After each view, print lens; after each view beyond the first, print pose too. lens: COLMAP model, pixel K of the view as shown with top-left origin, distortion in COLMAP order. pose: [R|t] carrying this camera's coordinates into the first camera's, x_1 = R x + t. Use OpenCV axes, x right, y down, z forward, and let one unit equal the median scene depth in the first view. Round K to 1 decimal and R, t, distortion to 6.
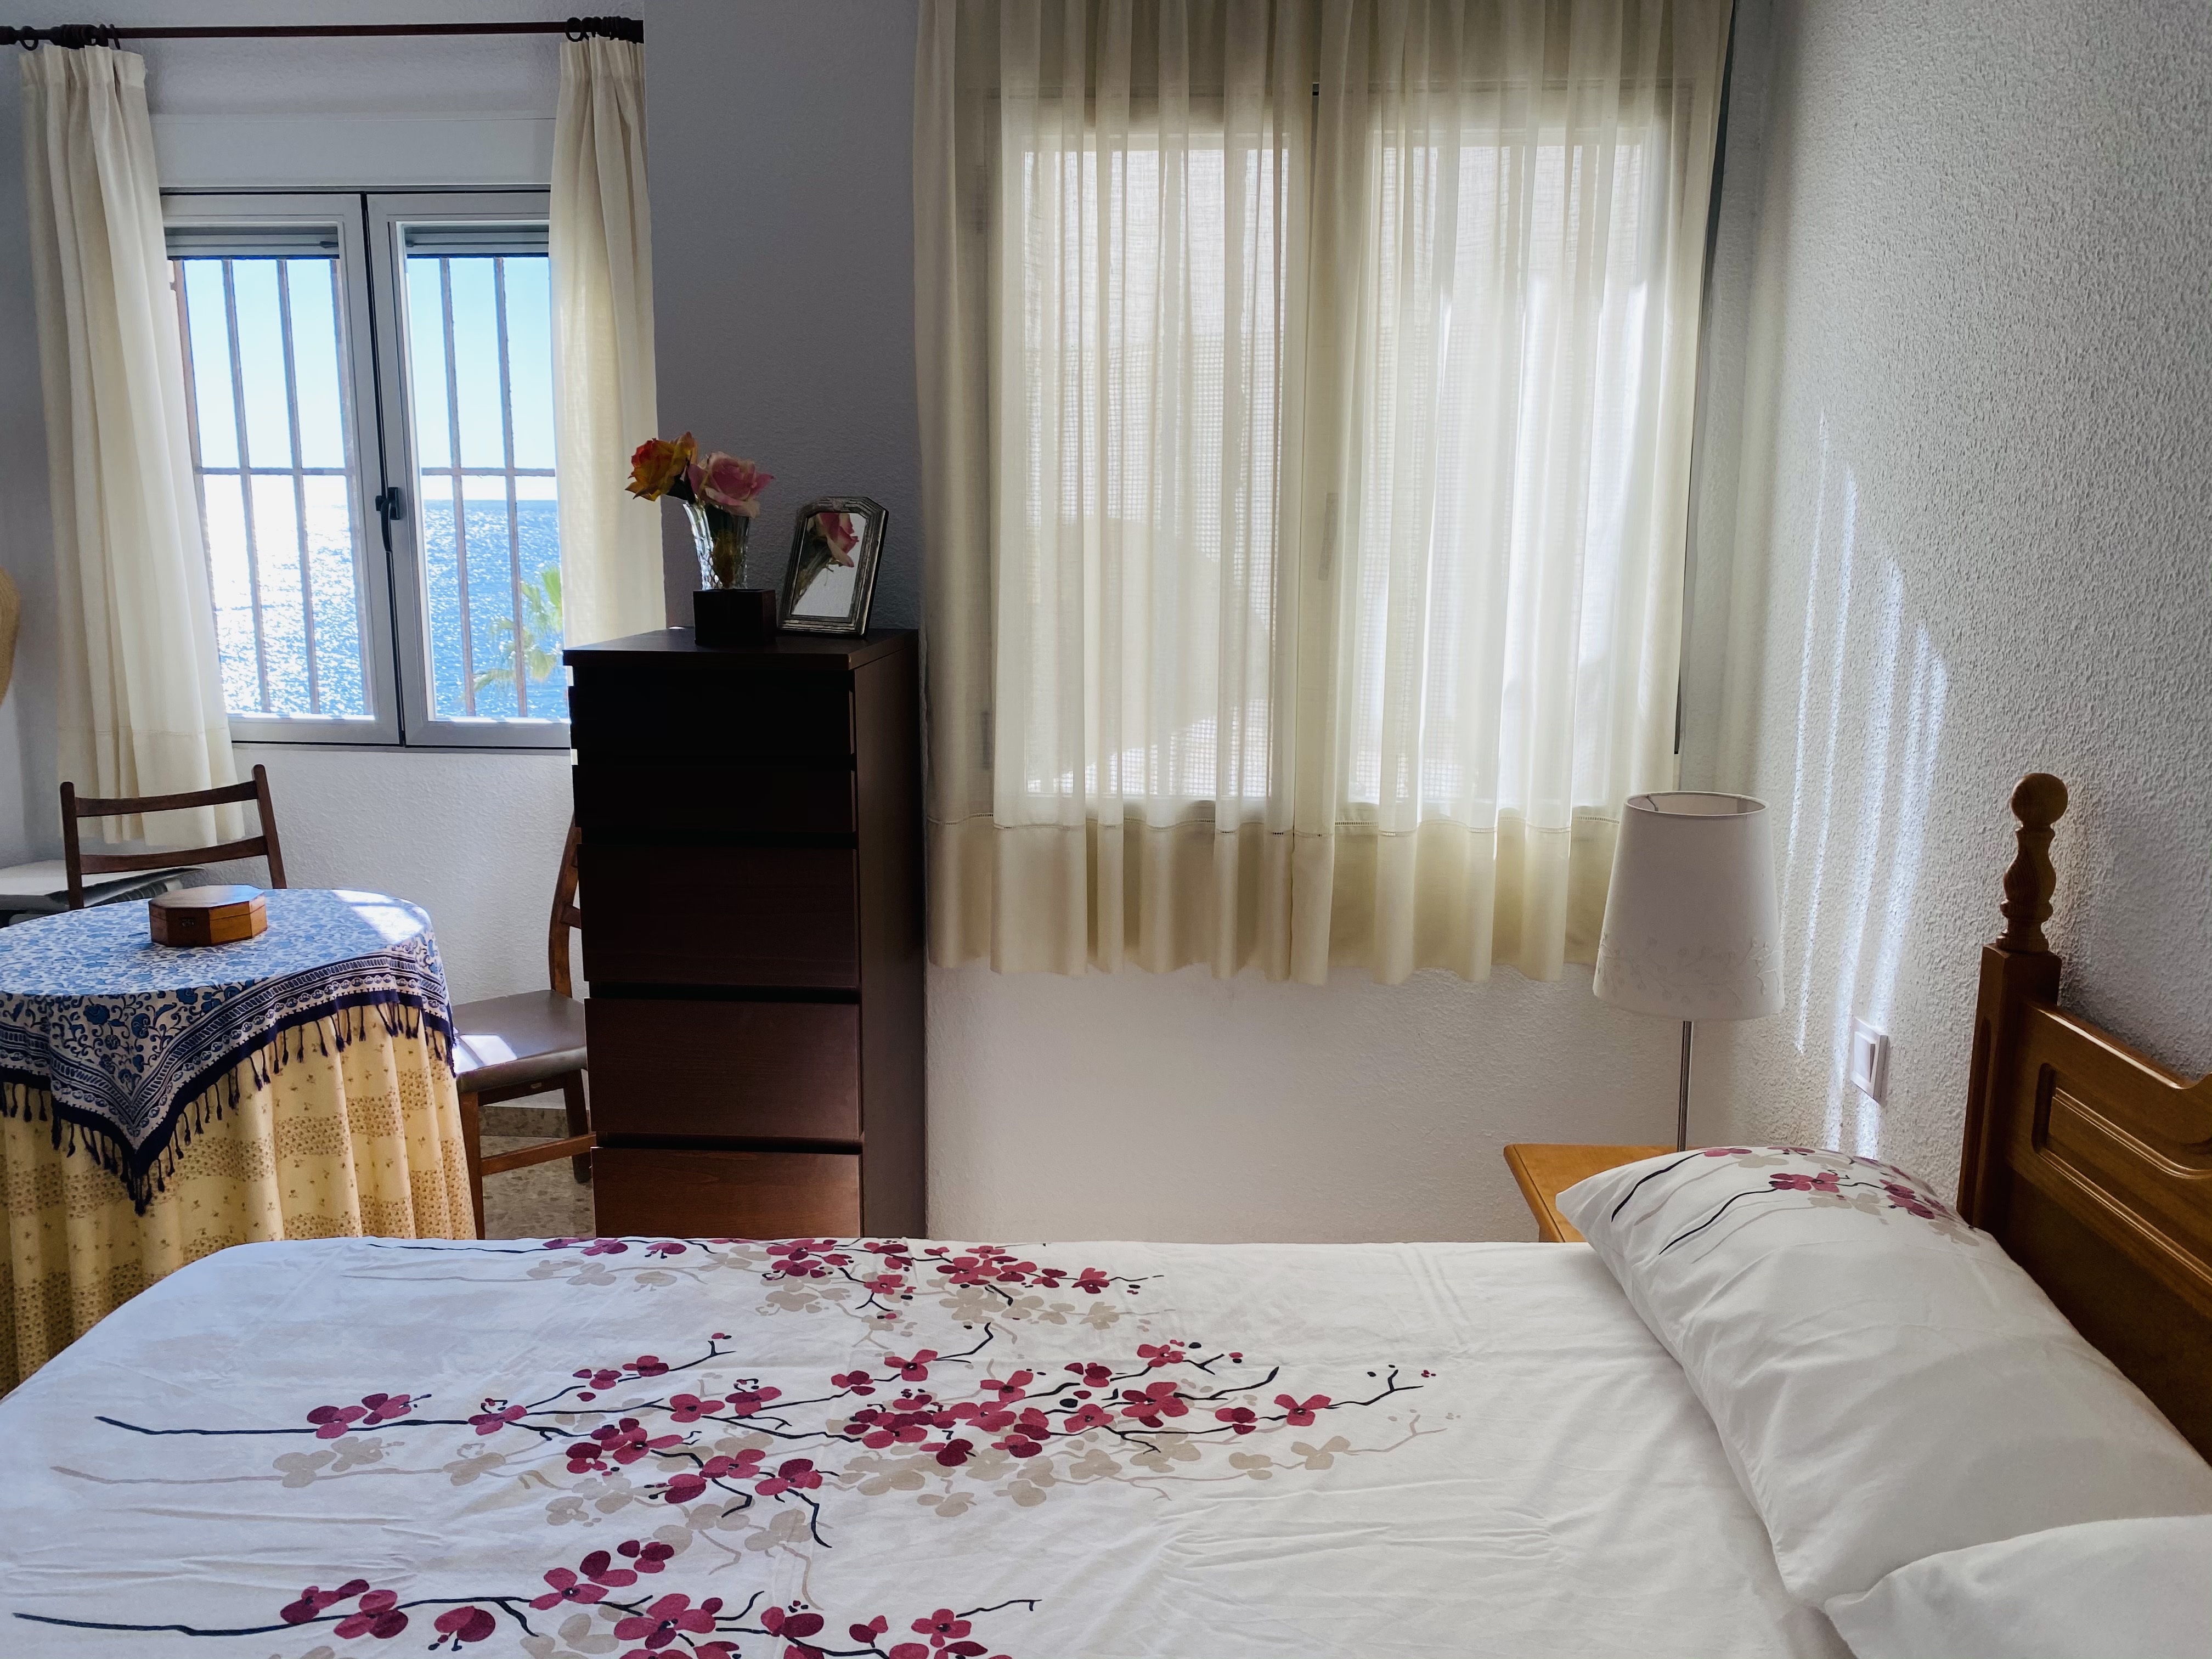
lens RADIAL K [[1693.9, 0, 1035.0], [0, 1693.9, 780.8], [0, 0, 1]] dist [0.021619, -0.025048]
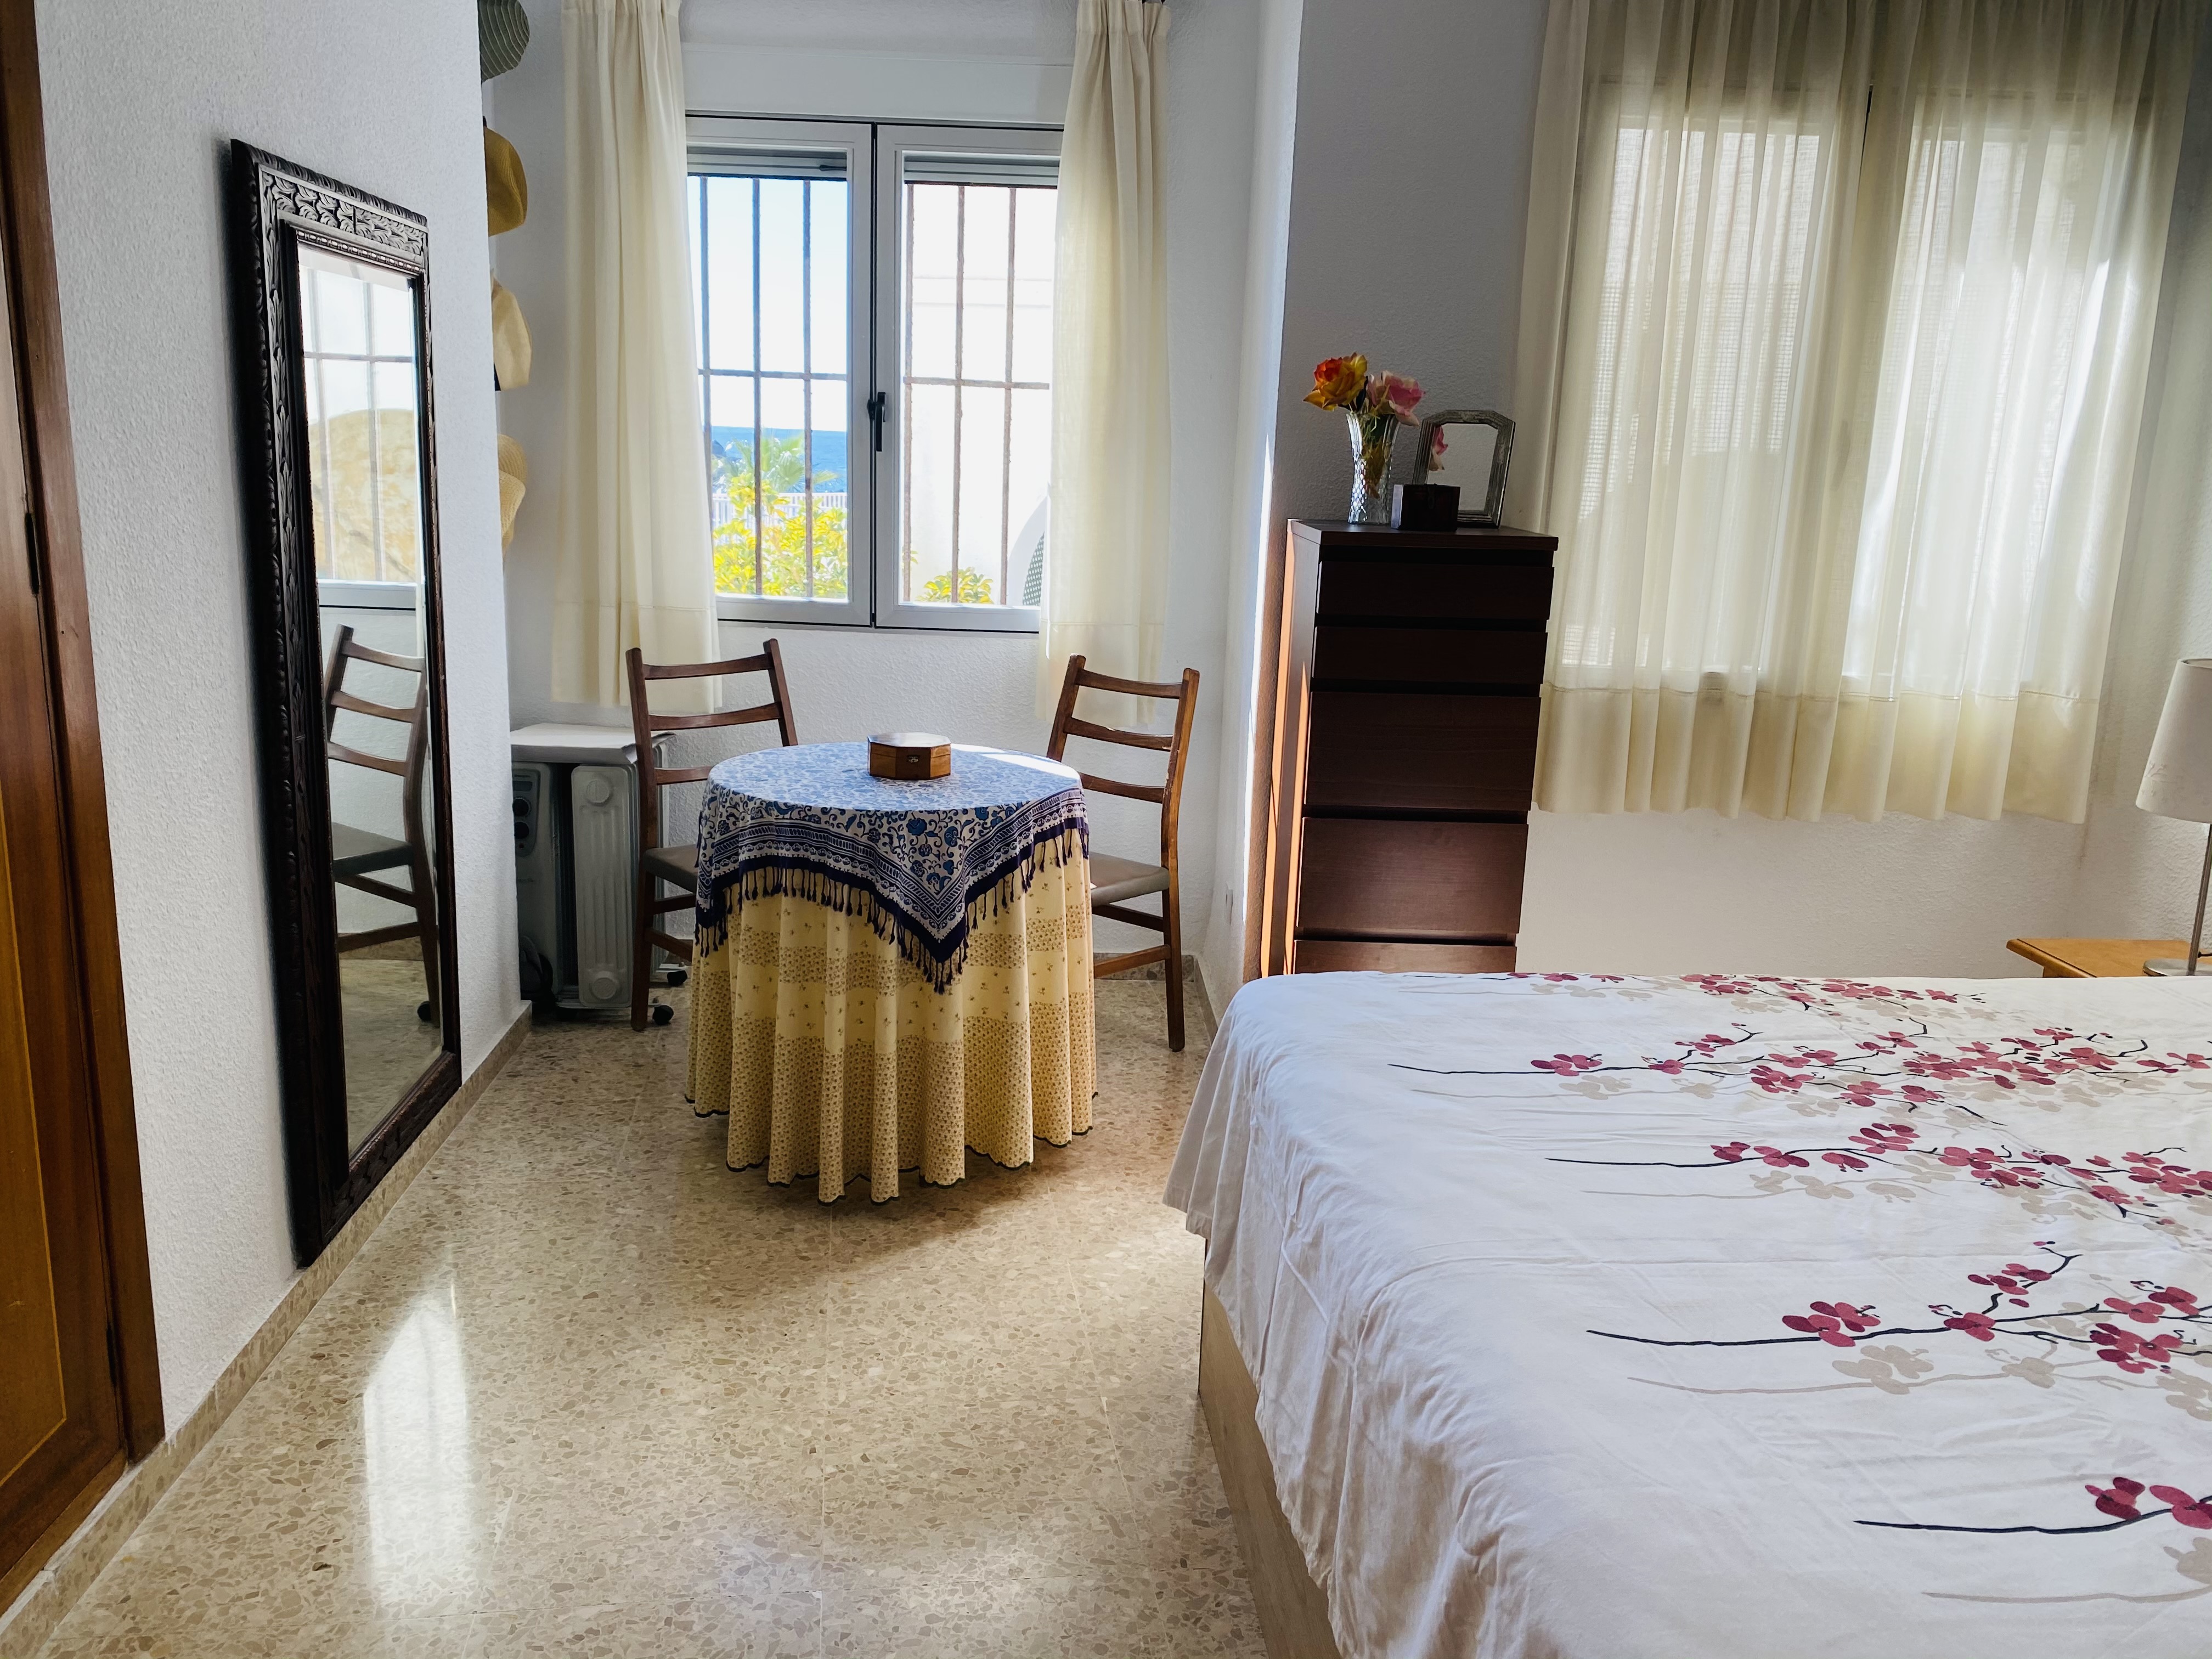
lens RADIAL K [[1693.9, 0, 1024.8], [0, 1693.9, 792.6], [0, 0, 1]] dist [0.021619, -0.025048]
pose [[0.994960, 0.010591, 0.099715, -0.593938], [-0.015086, 0.998899, 0.044430, 0.058895], [-0.099134, -0.045710, 0.994024, -0.194764]]
